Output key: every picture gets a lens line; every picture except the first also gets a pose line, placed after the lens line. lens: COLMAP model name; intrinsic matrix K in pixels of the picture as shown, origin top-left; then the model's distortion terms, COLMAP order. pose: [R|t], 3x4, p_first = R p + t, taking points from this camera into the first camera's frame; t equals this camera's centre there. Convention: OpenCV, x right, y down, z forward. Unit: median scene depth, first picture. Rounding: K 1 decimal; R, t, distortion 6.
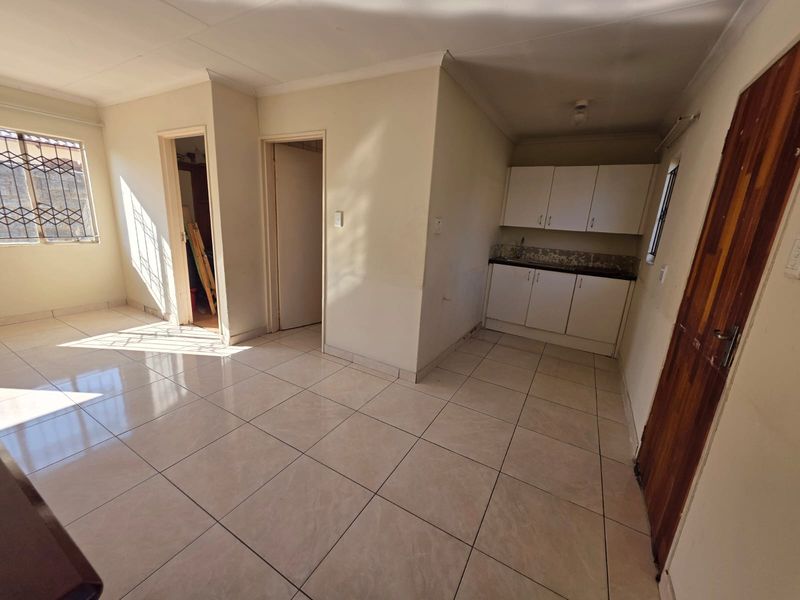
lens RADIAL K [[320.4, 0, 400.4], [0, 320.4, 297.5], [0, 0, 1]] dist [0.004533, -0.000106]
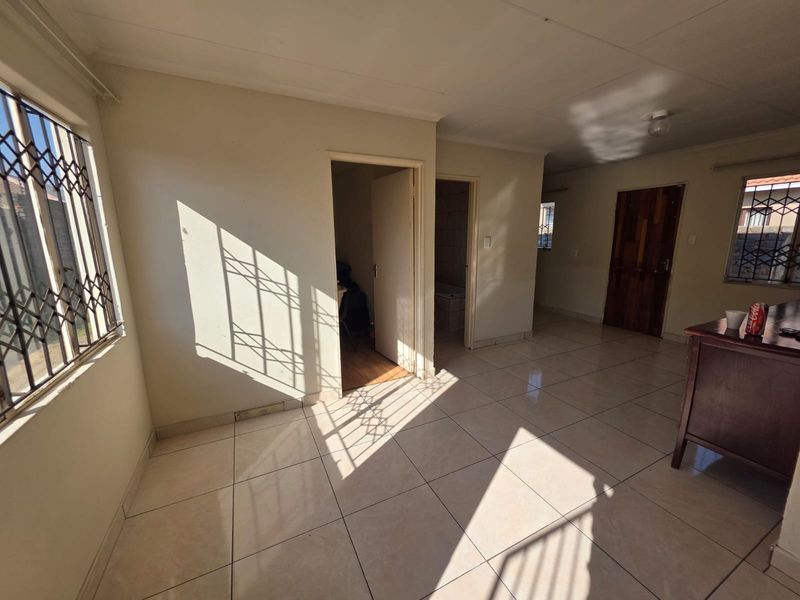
lens RADIAL K [[316.5, 0, 402.1], [0, 316.5, 296.1], [0, 0, 1]] dist [0.002396, 0.000049]
pose [[0.550324, -0.219880, 0.805479, -1.384275], [0.236187, 0.966296, 0.102411, -0.225803], [-0.800849, 0.133884, 0.583708, 0.486904]]
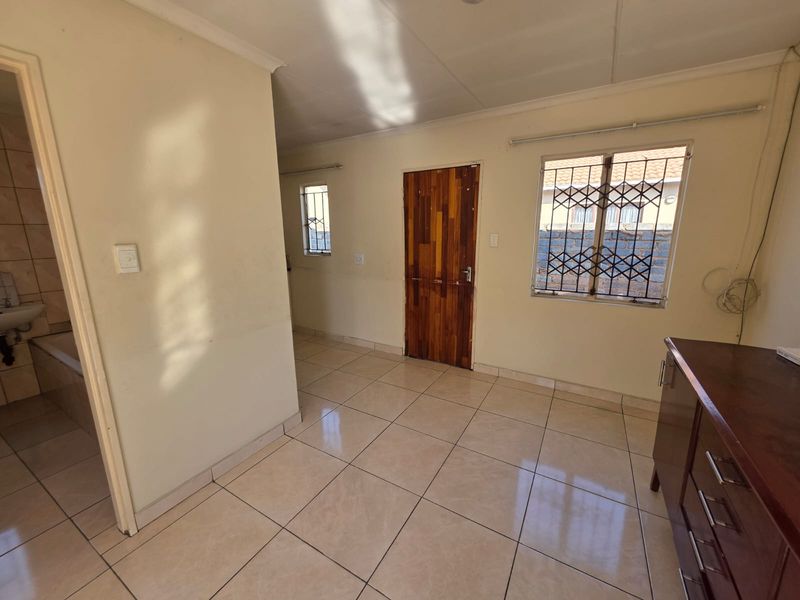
lens RADIAL K [[316.5, 0, 402.1], [0, 316.5, 296.1], [0, 0, 1]] dist [0.002396, 0.000049]
pose [[0.003050, -0.260090, 0.965580, -0.622913], [0.244627, 0.936441, 0.251468, -0.188034], [-0.969613, 0.235439, 0.066481, 0.509259]]
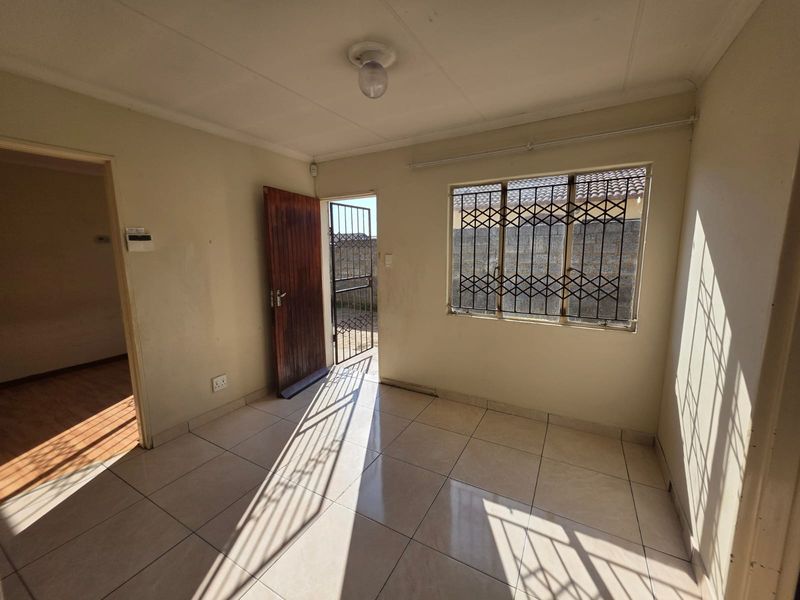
lens RADIAL K [[320.4, 0, 400.4], [0, 320.4, 297.5], [0, 0, 1]] dist [0.004533, -0.000106]
pose [[0.011863, 0.091568, -0.995728, -0.479094], [-0.234487, 0.968285, 0.086251, -0.234288], [0.972047, 0.232462, 0.032958, 0.716595]]
